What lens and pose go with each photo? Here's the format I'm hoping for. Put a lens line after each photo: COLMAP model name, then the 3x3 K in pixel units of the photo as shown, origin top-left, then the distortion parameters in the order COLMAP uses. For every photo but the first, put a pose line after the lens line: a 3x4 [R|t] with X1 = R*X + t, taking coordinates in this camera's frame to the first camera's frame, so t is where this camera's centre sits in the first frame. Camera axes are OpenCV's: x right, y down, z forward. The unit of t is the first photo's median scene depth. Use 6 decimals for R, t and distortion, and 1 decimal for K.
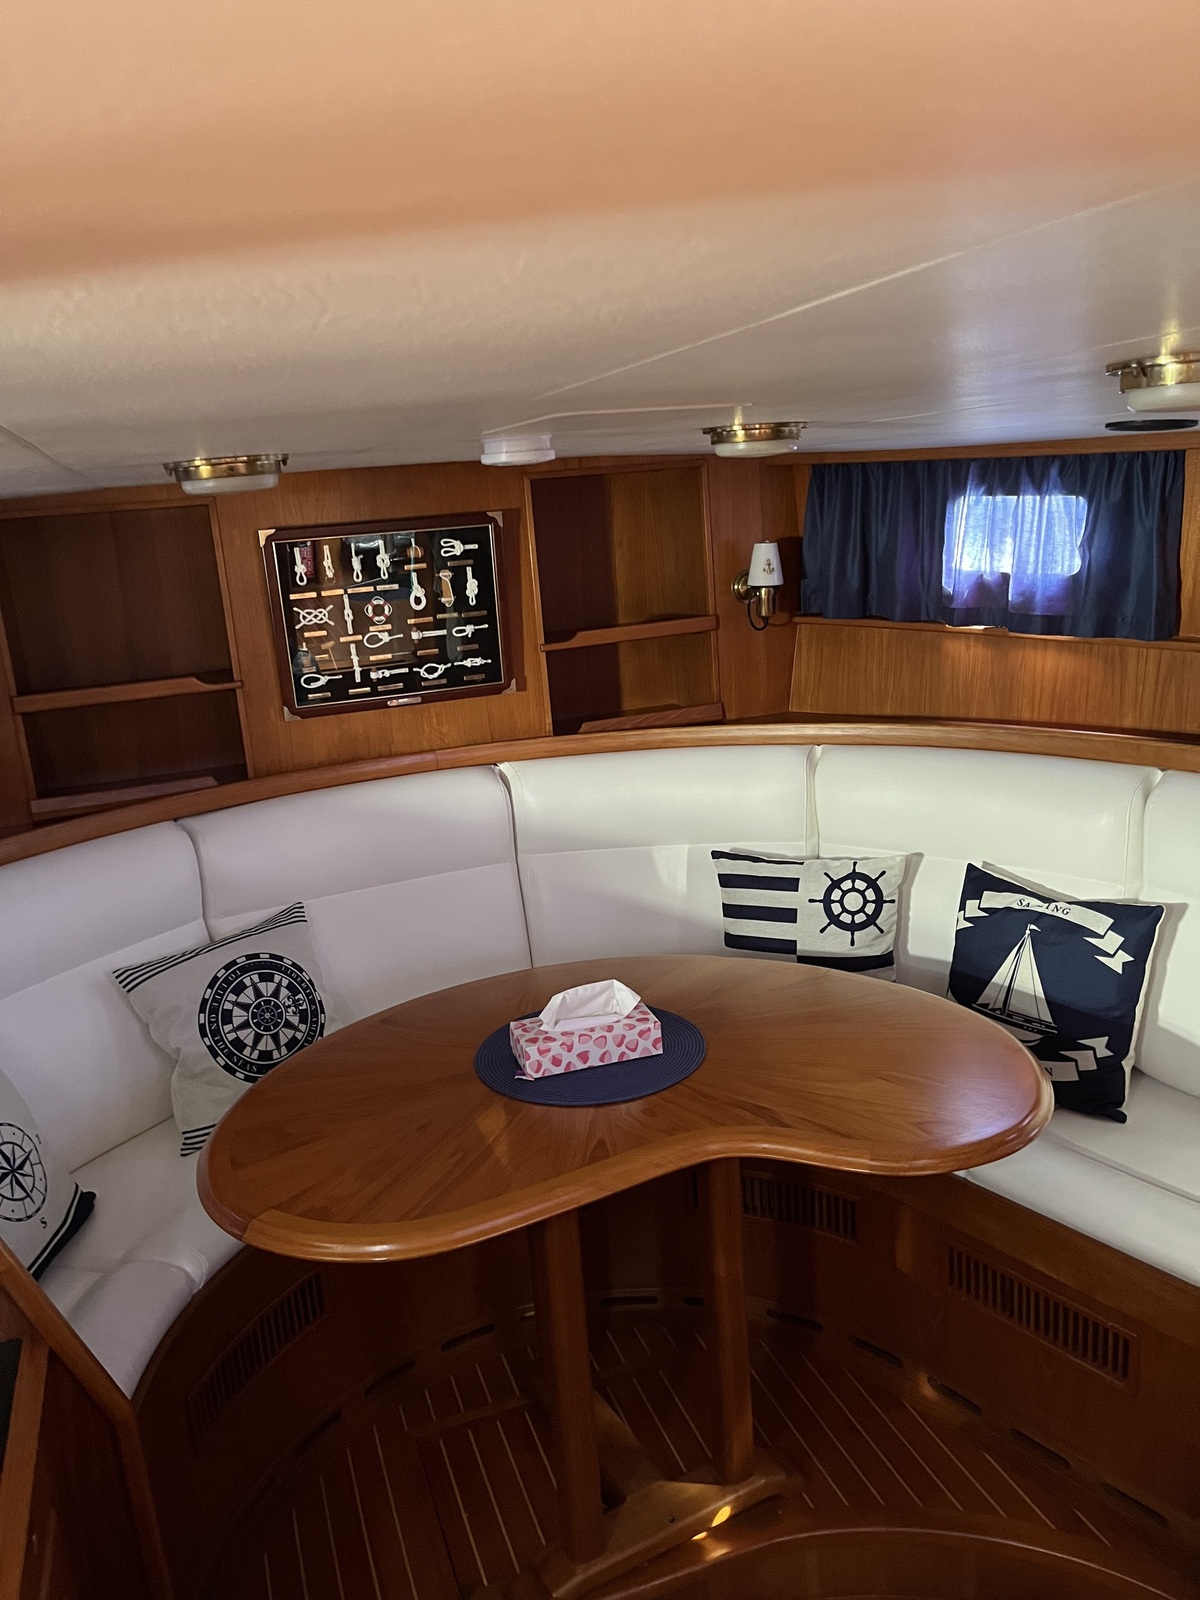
lens RADIAL K [[1210.1, 0, 598.2], [0, 1210.1, 807.4], [0, 0, 1]] dist [0.061838, -0.090724]
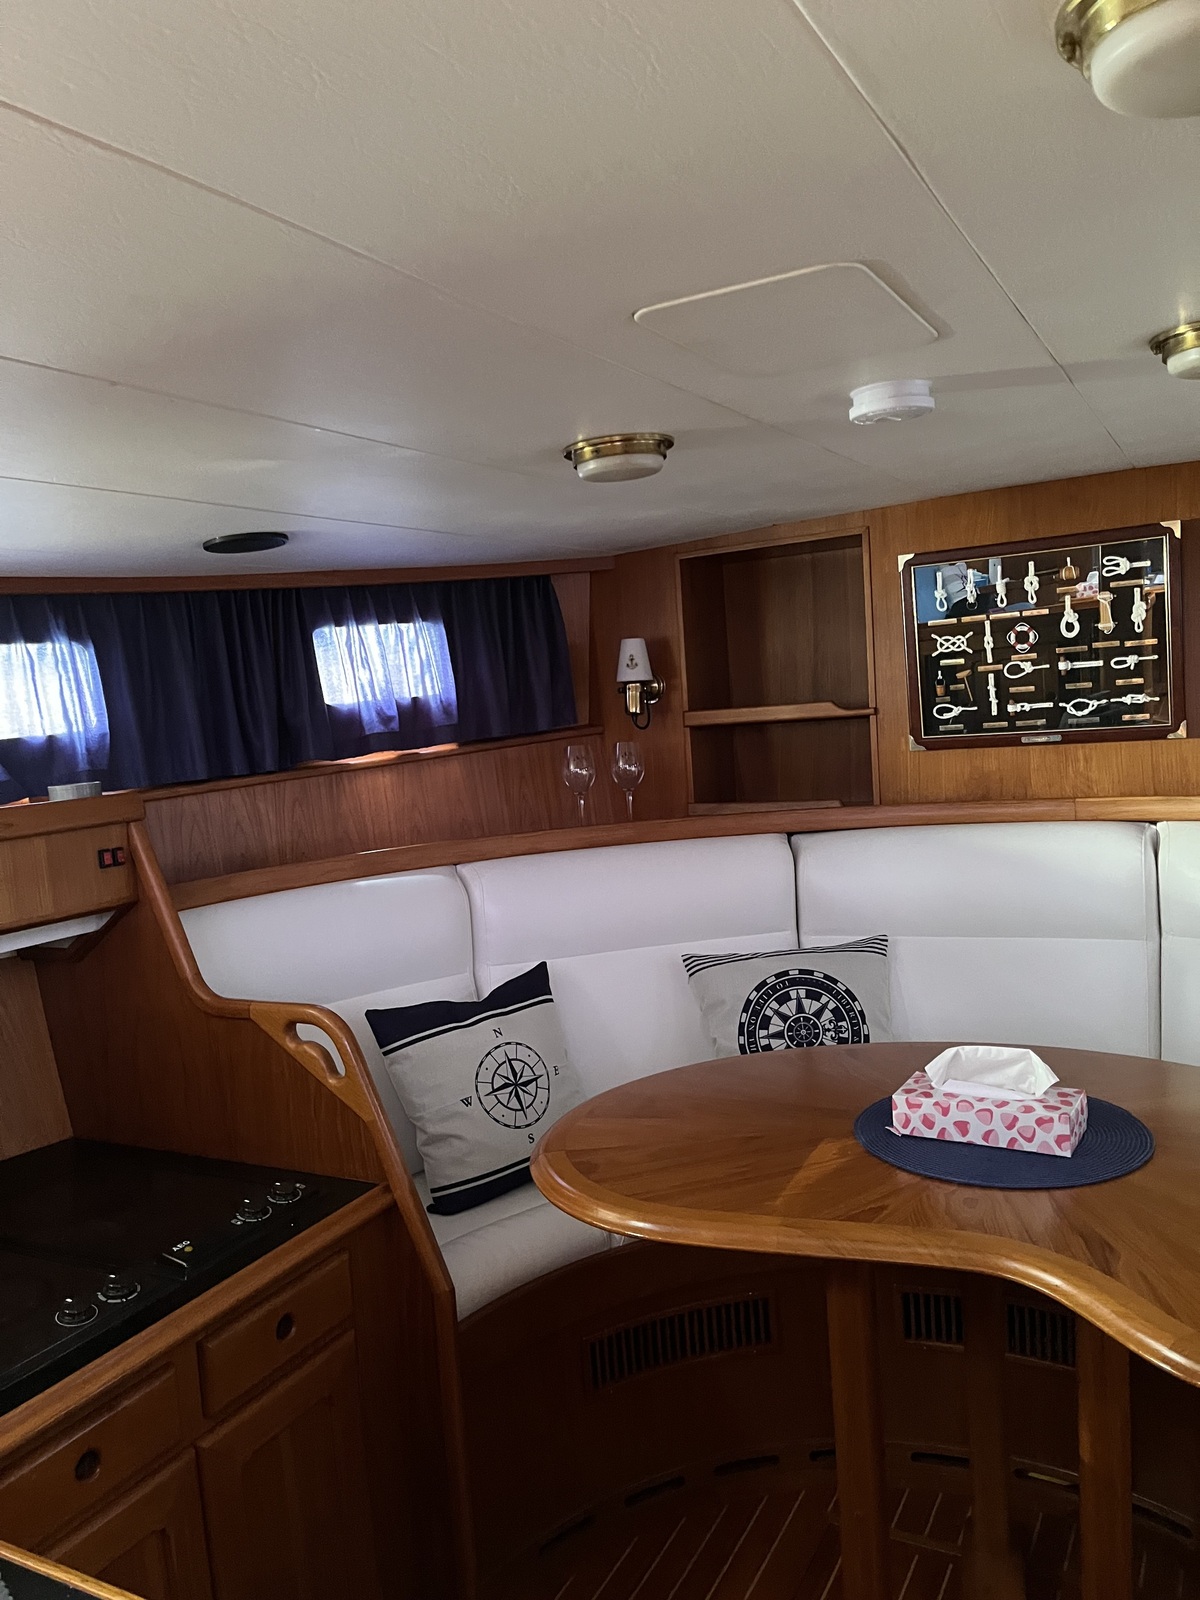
lens RADIAL K [[1210.1, 0, 591.1], [0, 1210.1, 806.3], [0, 0, 1]] dist [0.061838, -0.090724]
pose [[0.675449, 0.091831, -0.731667, 0.309134], [-0.156186, 0.987520, -0.020242, 0.035253], [0.720677, 0.127948, 0.681362, 0.172505]]
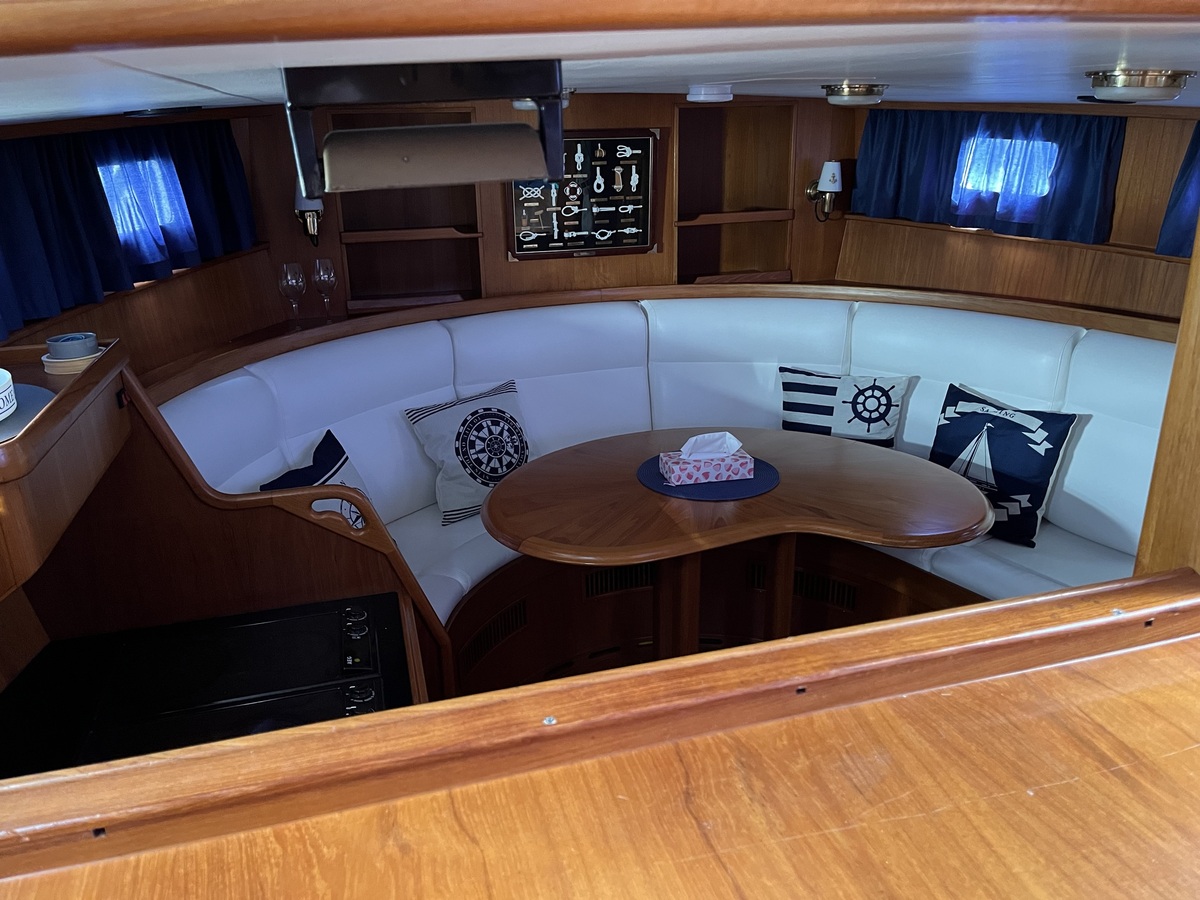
lens RADIAL K [[907.6, 0, 605.0], [0, 907.6, 454.3], [0, 0, 1]] dist [0.061838, -0.090724]
pose [[0.996331, 0.076655, -0.038056, -0.079867], [-0.072226, 0.991676, 0.106597, 0.042356], [0.045911, -0.103457, 0.993574, -0.176997]]
